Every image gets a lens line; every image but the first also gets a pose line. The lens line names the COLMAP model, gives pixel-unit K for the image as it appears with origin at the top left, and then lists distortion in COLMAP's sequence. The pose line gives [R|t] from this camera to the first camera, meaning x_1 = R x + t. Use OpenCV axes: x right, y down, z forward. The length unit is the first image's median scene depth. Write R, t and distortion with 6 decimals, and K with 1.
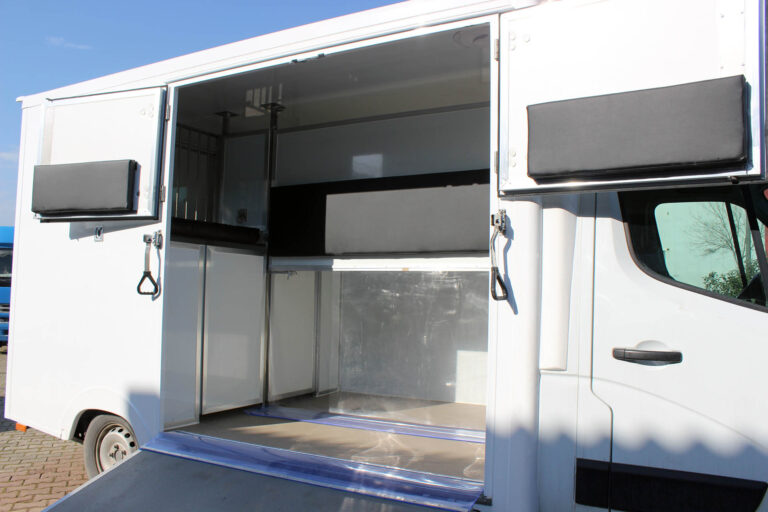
lens RADIAL K [[638.8, 0, 384.0], [0, 638.8, 256.0], [0, 0, 1]] dist [-0.125099, 0.004881]
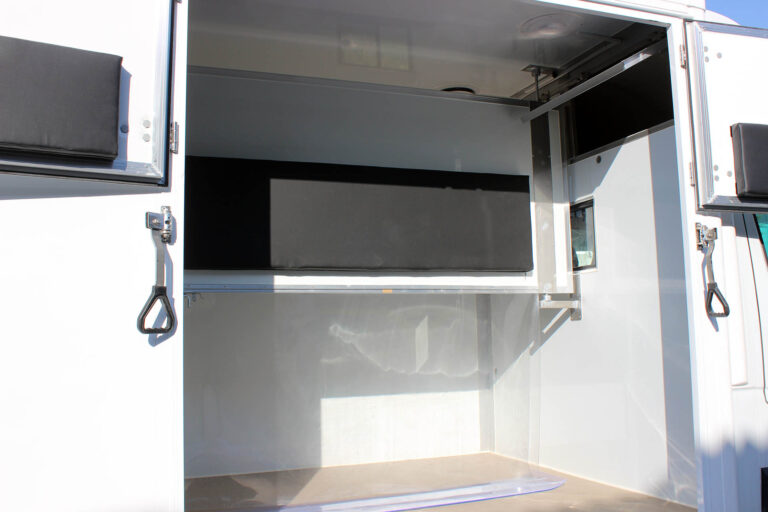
lens RADIAL K [[742.9, 0, 384.0], [0, 742.9, 256.0], [0, 0, 1]] dist [-0.069152, 0.008749]
pose [[0.637272, 0.047773, 0.769157, -0.707986], [-0.010506, 0.998523, -0.053315, 0.029422], [-0.770567, 0.025895, 0.636832, 0.482741]]
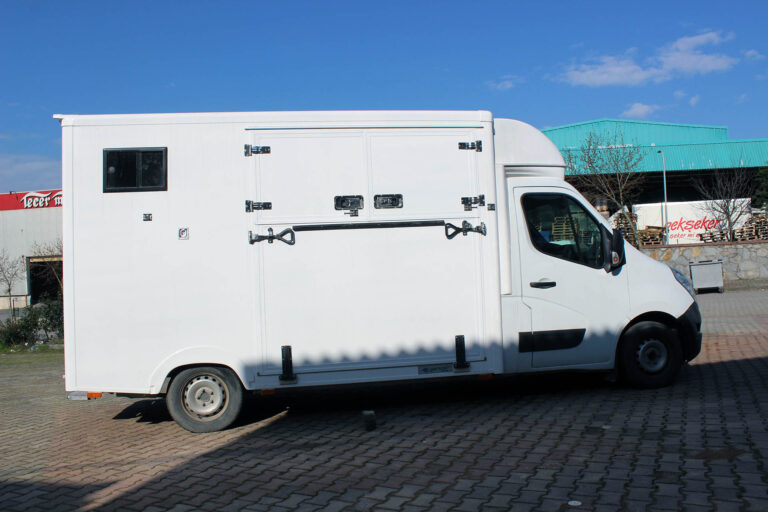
lens RADIAL K [[638.8, 0, 384.0], [0, 638.8, 256.0], [0, 0, 1]] dist [-0.125099, 0.004881]
pose [[0.792190, -0.018843, 0.609984, -1.019980], [0.023616, 0.999721, 0.000212, 0.023013], [-0.609818, 0.014237, 0.792414, -0.370150]]
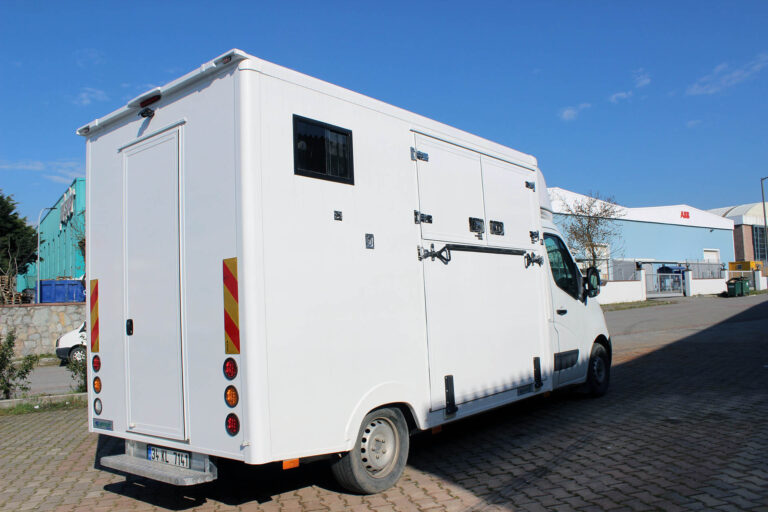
lens RADIAL K [[638.8, 0, 384.0], [0, 638.8, 256.0], [0, 0, 1]] dist [-0.125099, 0.004881]
pose [[0.170231, 0.071741, 0.982789, -1.648635], [0.005963, 0.997253, -0.073829, 0.074732], [-0.985386, 0.018429, 0.169336, 0.844898]]
